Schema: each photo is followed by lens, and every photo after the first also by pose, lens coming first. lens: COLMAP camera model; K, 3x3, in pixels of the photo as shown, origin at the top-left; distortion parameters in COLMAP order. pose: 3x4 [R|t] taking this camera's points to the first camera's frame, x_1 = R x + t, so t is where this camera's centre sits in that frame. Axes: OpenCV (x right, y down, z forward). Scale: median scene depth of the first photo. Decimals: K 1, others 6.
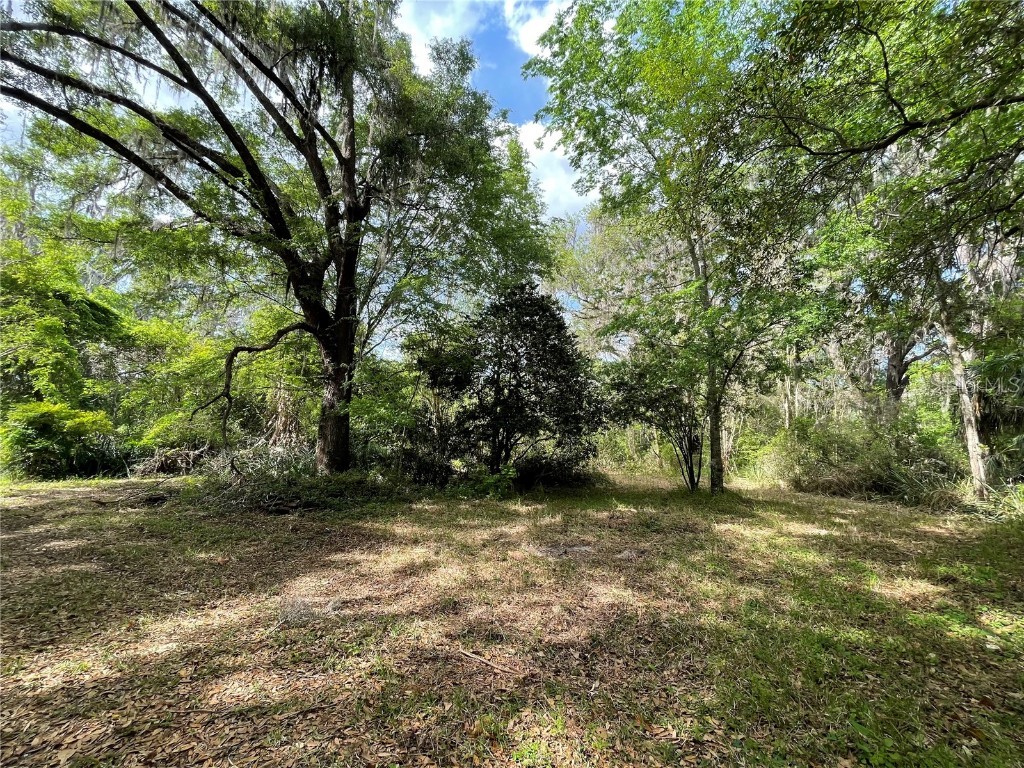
lens RADIAL K [[414.9, 0, 510.5], [0, 414.9, 382.0], [0, 0, 1]] dist [-0.001537, -0.000148]
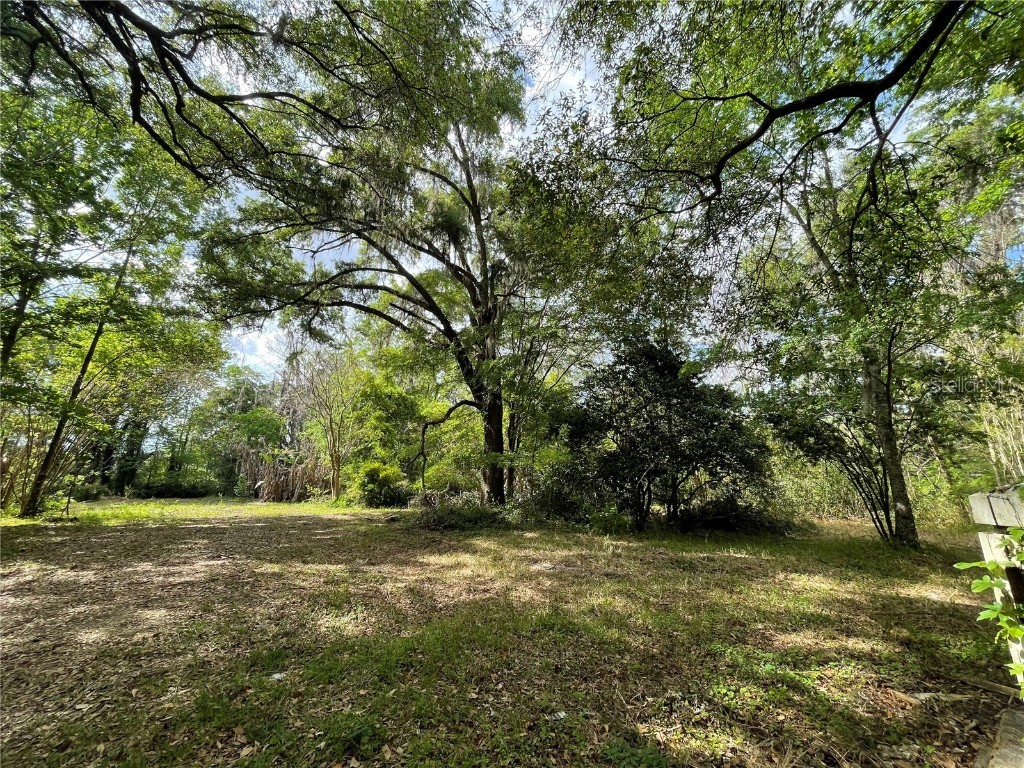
lens RADIAL K [[414.9, 0, 510.5], [0, 414.9, 382.0], [0, 0, 1]] dist [-0.001537, -0.000148]
pose [[0.798329, -0.151995, -0.582725, 0.443372], [0.090412, 0.986908, -0.133557, 0.001382], [0.595396, 0.053937, 0.801620, -0.071393]]
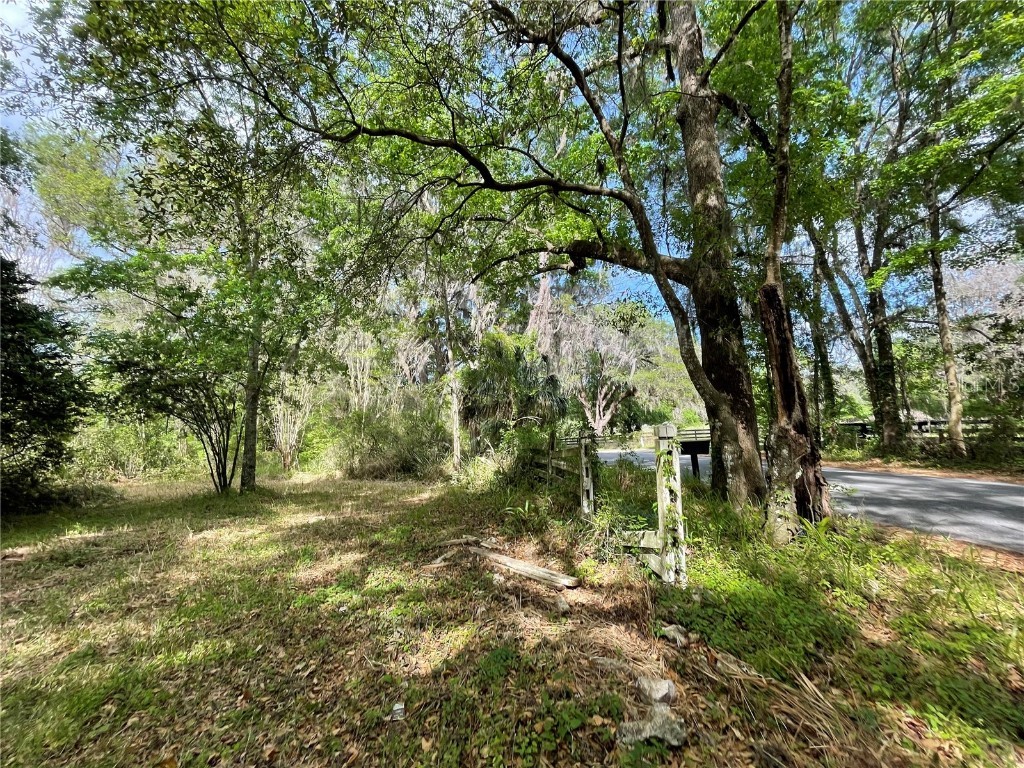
lens RADIAL K [[414.9, 0, 510.5], [0, 414.9, 382.0], [0, 0, 1]] dist [-0.001537, -0.000148]
pose [[0.637199, 0.059122, 0.768429, 0.174155], [-0.065497, 0.997600, -0.022443, 0.012332], [-0.767911, -0.036029, 0.639542, -0.004554]]
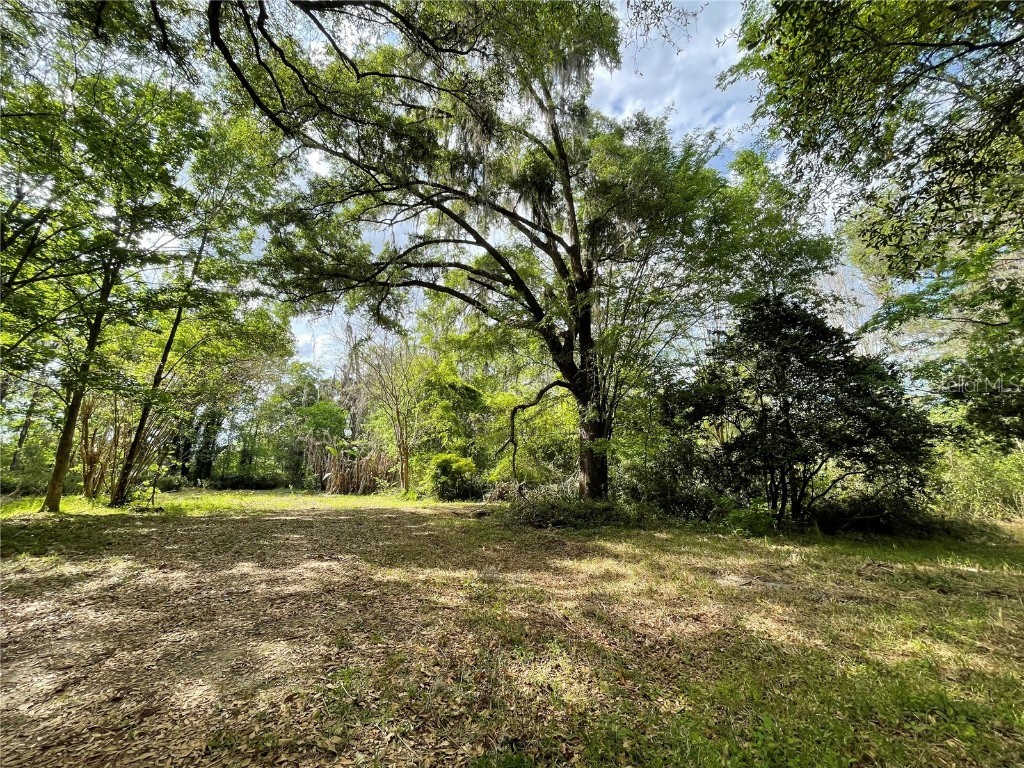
lens RADIAL K [[415.3, 0, 508.9], [0, 415.3, 380.2], [0, 0, 1]] dist [0.001163, 0.000287]
pose [[0.728811, -0.162863, -0.665064, 0.226145], [0.096075, 0.986015, -0.136174, 0.014223], [0.677941, 0.035349, 0.734266, -0.046258]]
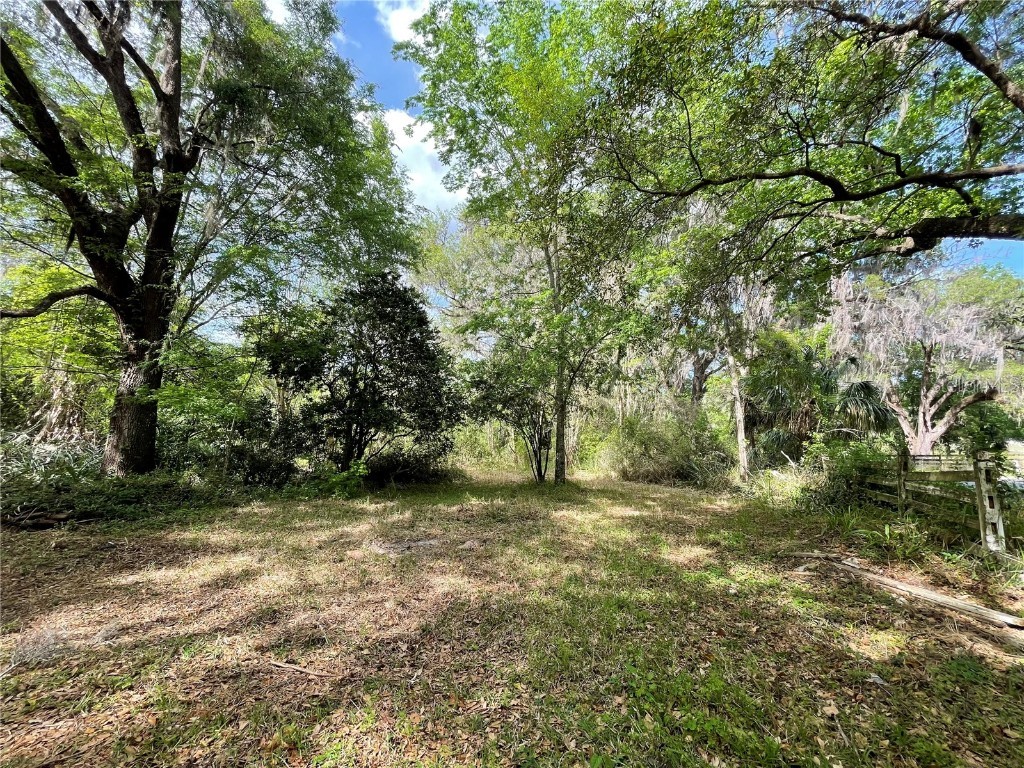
lens RADIAL K [[414.9, 0, 510.5], [0, 414.9, 382.0], [0, 0, 1]] dist [-0.001537, -0.000148]
pose [[0.948561, 0.042769, 0.313692, 0.017877], [-0.044631, 0.999003, -0.001246, 0.003917], [-0.313433, -0.012818, 0.949524, -0.004198]]
